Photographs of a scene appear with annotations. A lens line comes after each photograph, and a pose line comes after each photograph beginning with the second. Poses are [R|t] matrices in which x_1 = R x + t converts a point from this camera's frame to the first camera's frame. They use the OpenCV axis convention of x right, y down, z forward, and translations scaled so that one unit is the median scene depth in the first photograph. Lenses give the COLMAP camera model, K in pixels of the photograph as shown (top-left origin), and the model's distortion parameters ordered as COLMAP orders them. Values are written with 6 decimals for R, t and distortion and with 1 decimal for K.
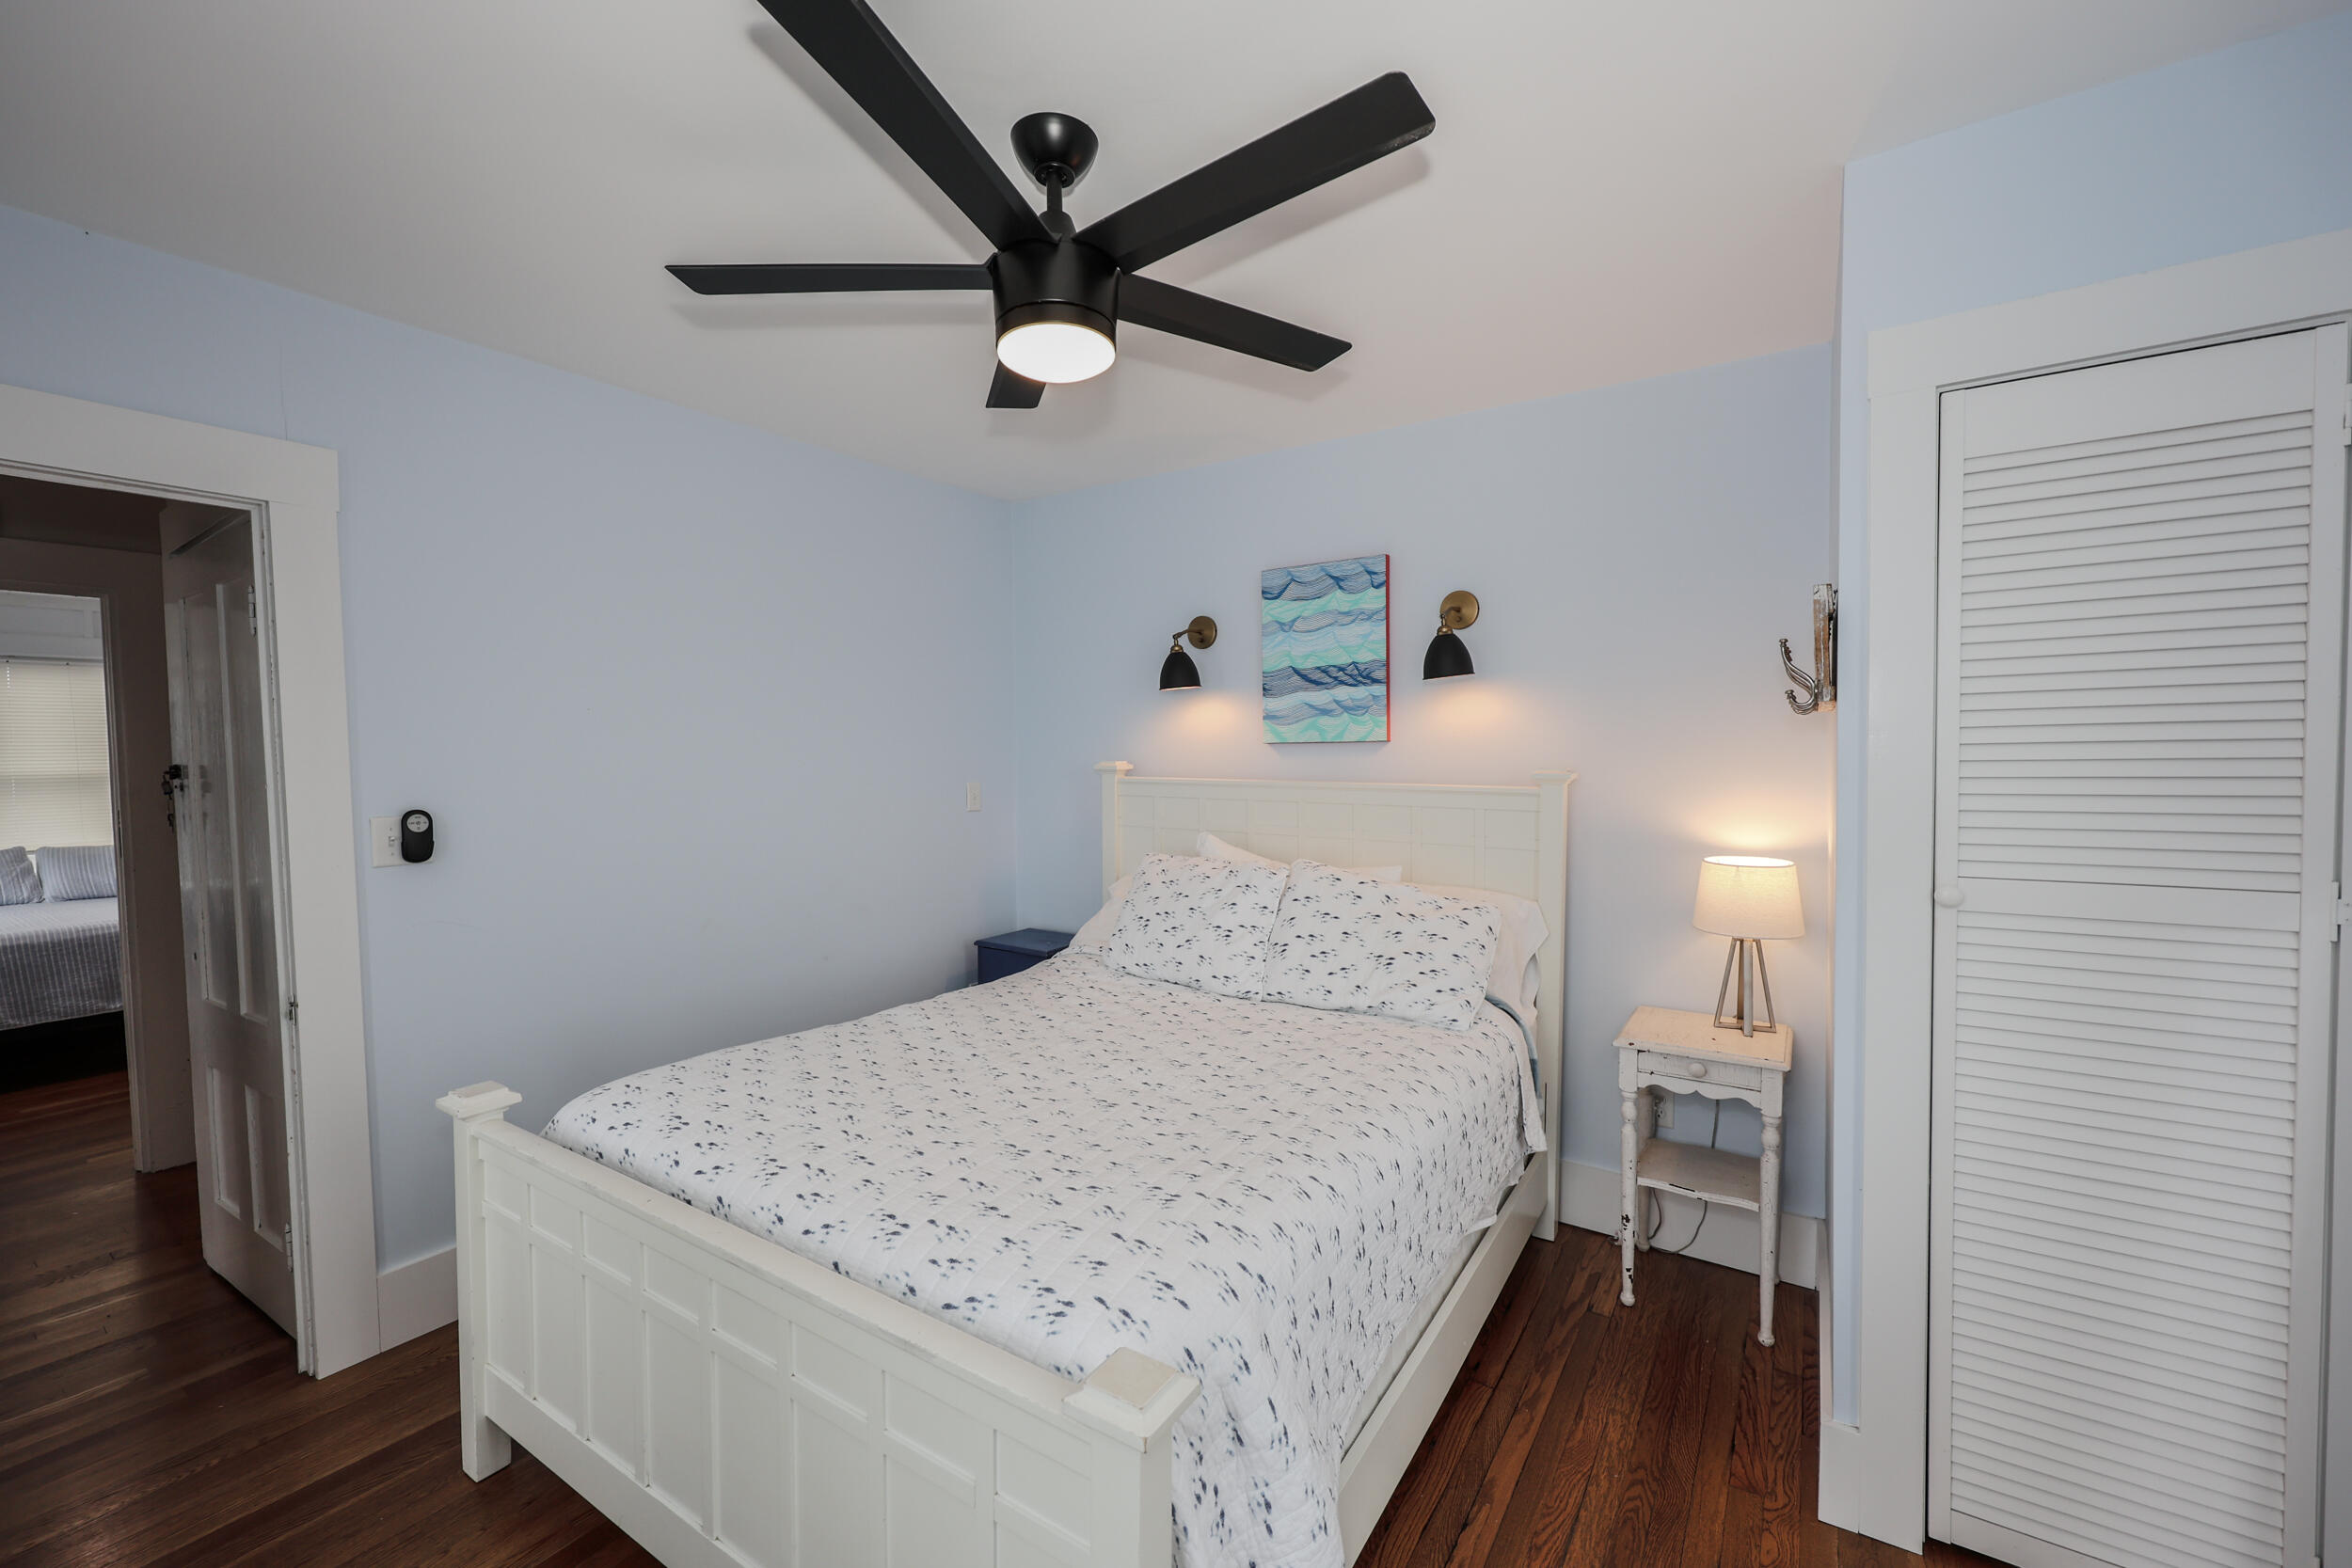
lens RADIAL K [[966.4, 0, 1174.1], [0, 966.4, 785.1], [0, 0, 1]] dist [-0.001733, 0.000037]
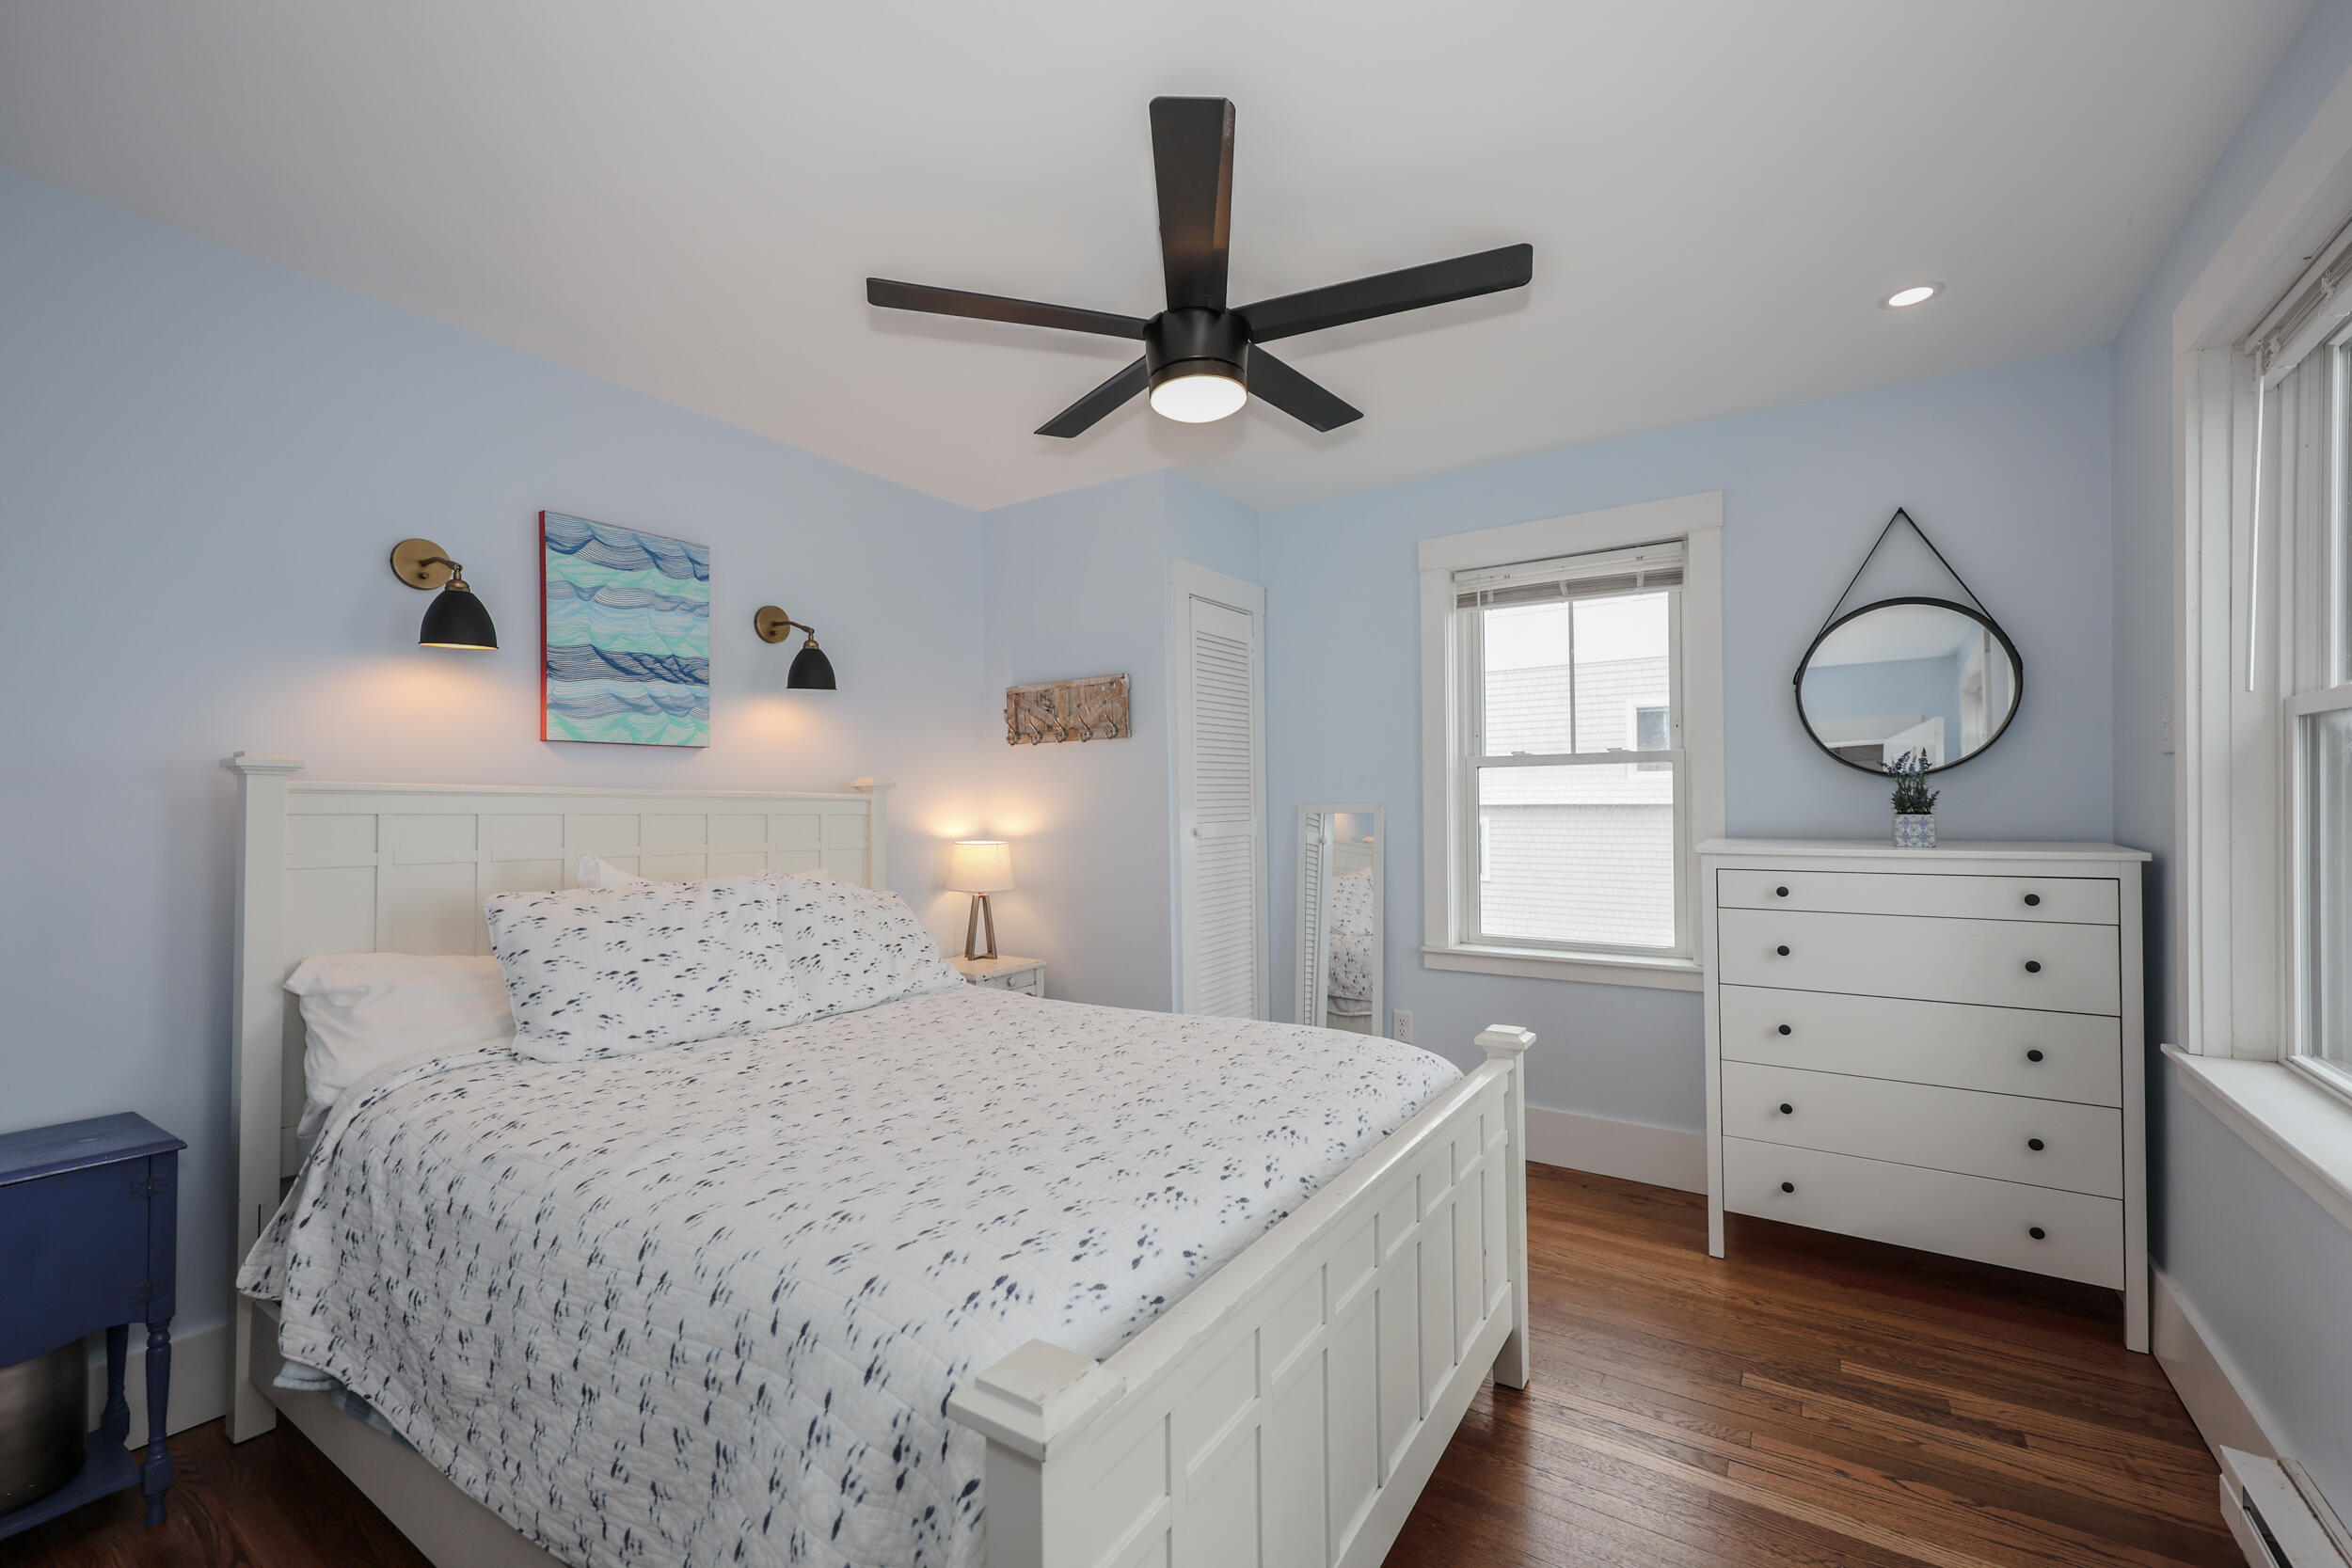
lens RADIAL K [[966.4, 0, 1181.5], [0, 966.4, 790.2], [0, 0, 1]] dist [-0.001733, 0.000037]
pose [[-0.009709, 0.027909, 0.999563, -0.692996], [0.049836, 0.998382, -0.027392, 0.042327], [-0.998710, 0.049548, -0.011085, 0.554502]]
